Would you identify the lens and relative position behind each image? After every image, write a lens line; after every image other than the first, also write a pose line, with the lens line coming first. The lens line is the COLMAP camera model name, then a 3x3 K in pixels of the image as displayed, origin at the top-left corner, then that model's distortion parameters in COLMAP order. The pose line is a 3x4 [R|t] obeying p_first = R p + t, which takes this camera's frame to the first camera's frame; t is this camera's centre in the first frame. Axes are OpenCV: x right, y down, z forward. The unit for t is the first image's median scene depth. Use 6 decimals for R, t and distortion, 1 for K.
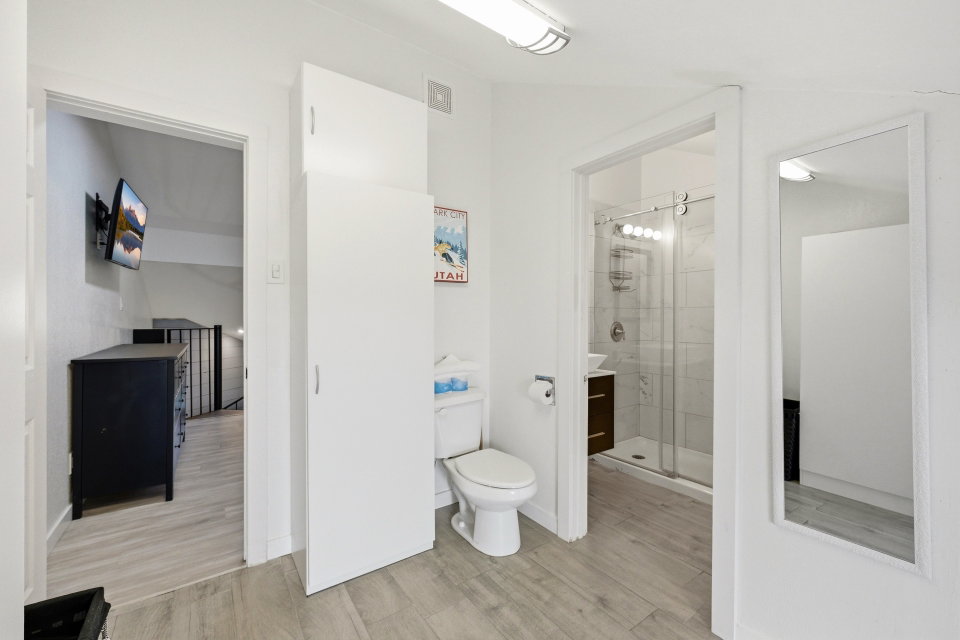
lens RADIAL K [[408.3, 0, 480.0], [0, 408.3, 320.0], [0, 0, 1]] dist [0.001031, 0.000015]
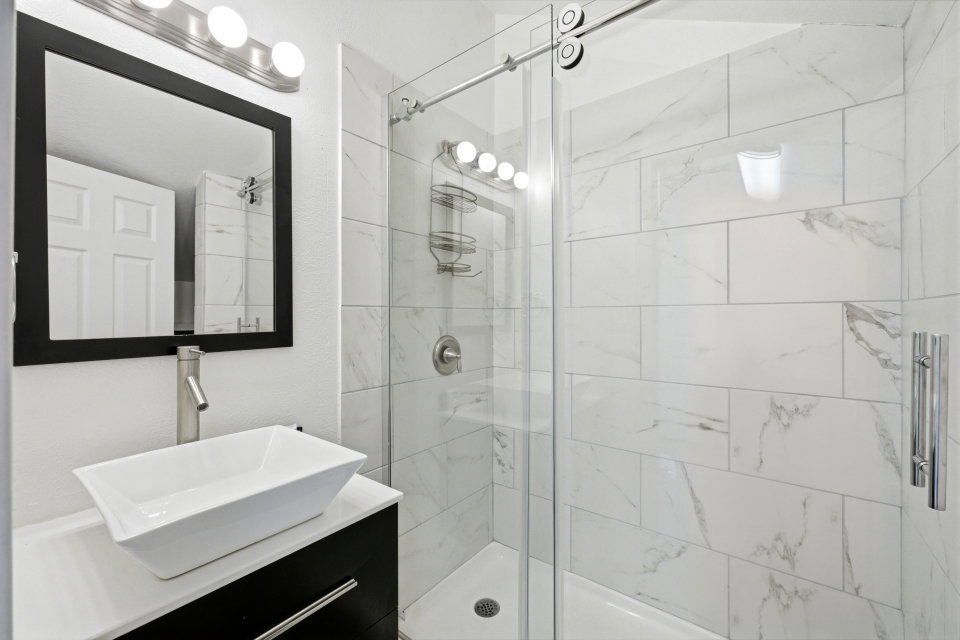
lens RADIAL K [[391.5, 0, 478.6], [0, 391.5, 313.4], [0, 0, 1]] dist [-0.011472, -0.000006]
pose [[0.962372, -0.000458, 0.271736, 0.241135], [0.004005, 0.999914, -0.012500, -0.016144], [-0.271707, 0.013118, 0.962291, 0.523237]]
